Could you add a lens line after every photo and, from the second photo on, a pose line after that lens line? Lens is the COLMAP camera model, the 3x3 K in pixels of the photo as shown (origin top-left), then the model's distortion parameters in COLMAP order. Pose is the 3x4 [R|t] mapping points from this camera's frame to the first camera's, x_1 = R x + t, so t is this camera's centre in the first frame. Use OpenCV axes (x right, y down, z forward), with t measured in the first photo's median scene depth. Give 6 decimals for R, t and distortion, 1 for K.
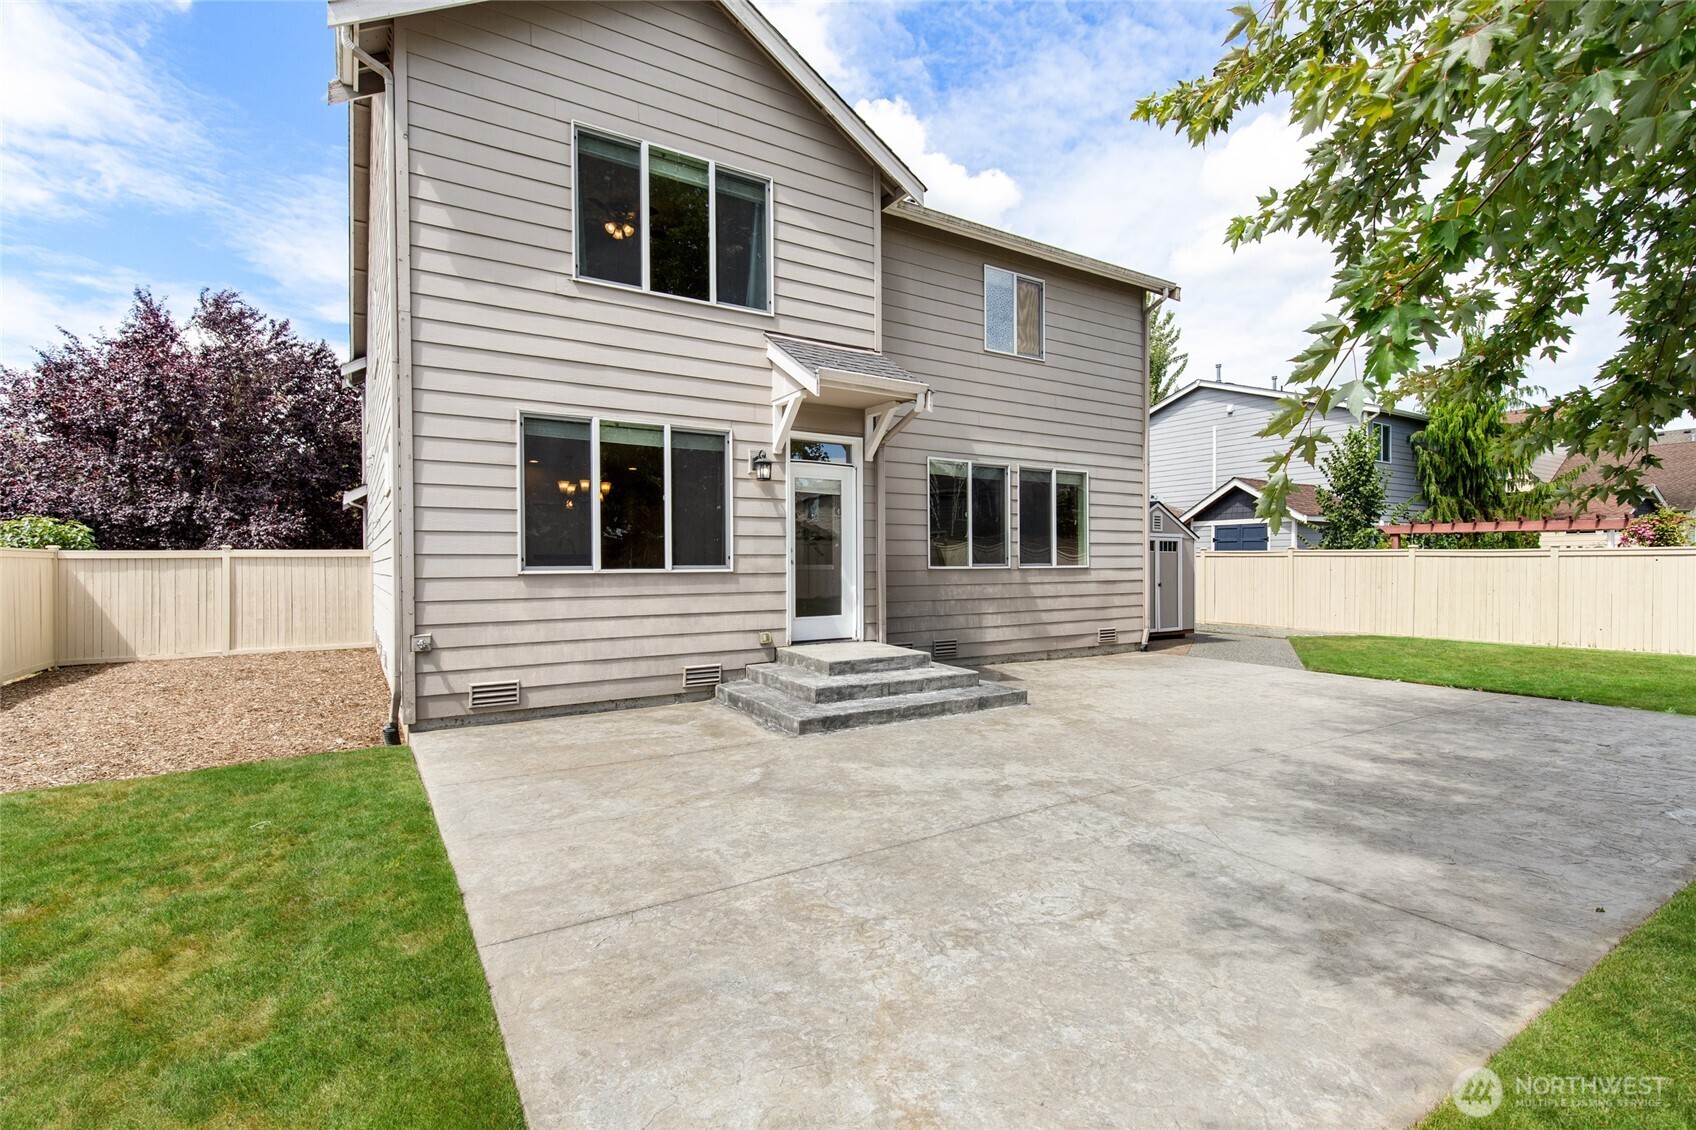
lens RADIAL K [[759.1, 0, 855.7], [0, 759.1, 570.9], [0, 0, 1]] dist [0.002539, 0.000385]
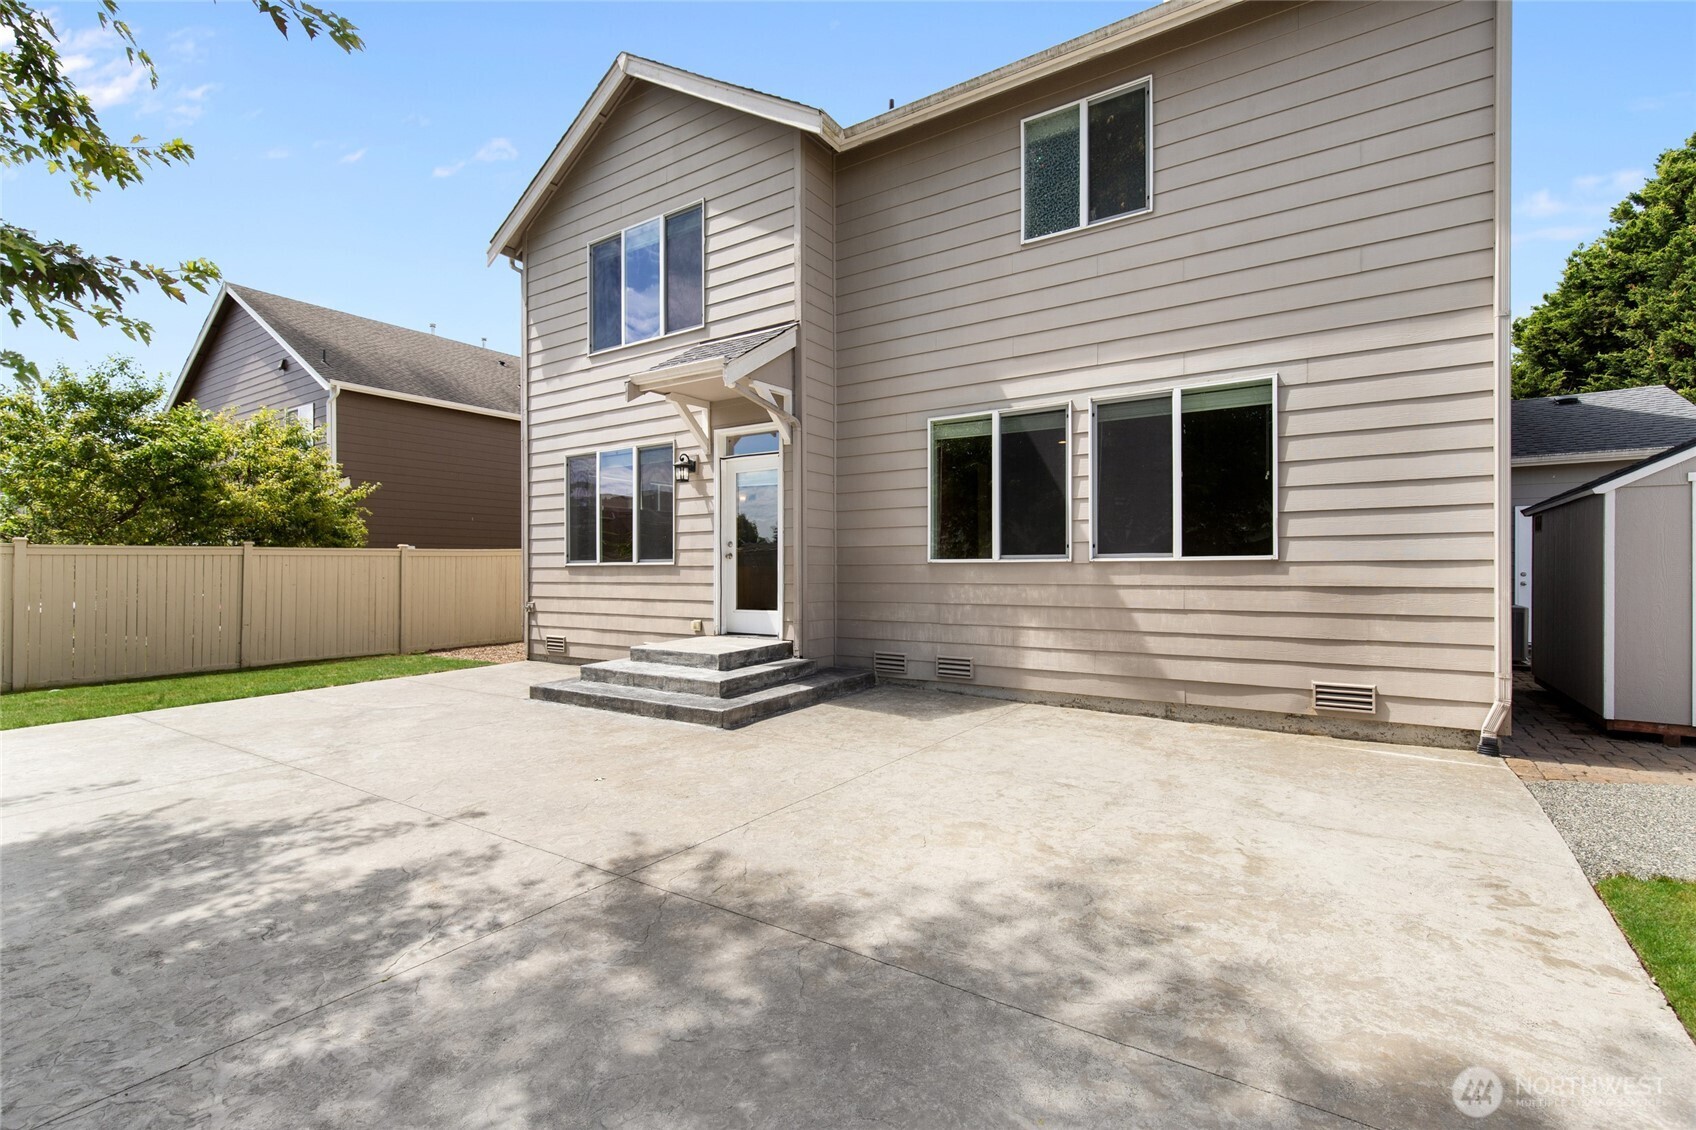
lens RADIAL K [[759.1, 0, 855.7], [0, 759.1, 570.9], [0, 0, 1]] dist [0.002539, 0.000385]
pose [[0.407954, 0.005419, -0.912986, 0.922078], [-0.006603, 0.999974, 0.002985, 0.004667], [0.912979, 0.004811, 0.407979, 0.727761]]
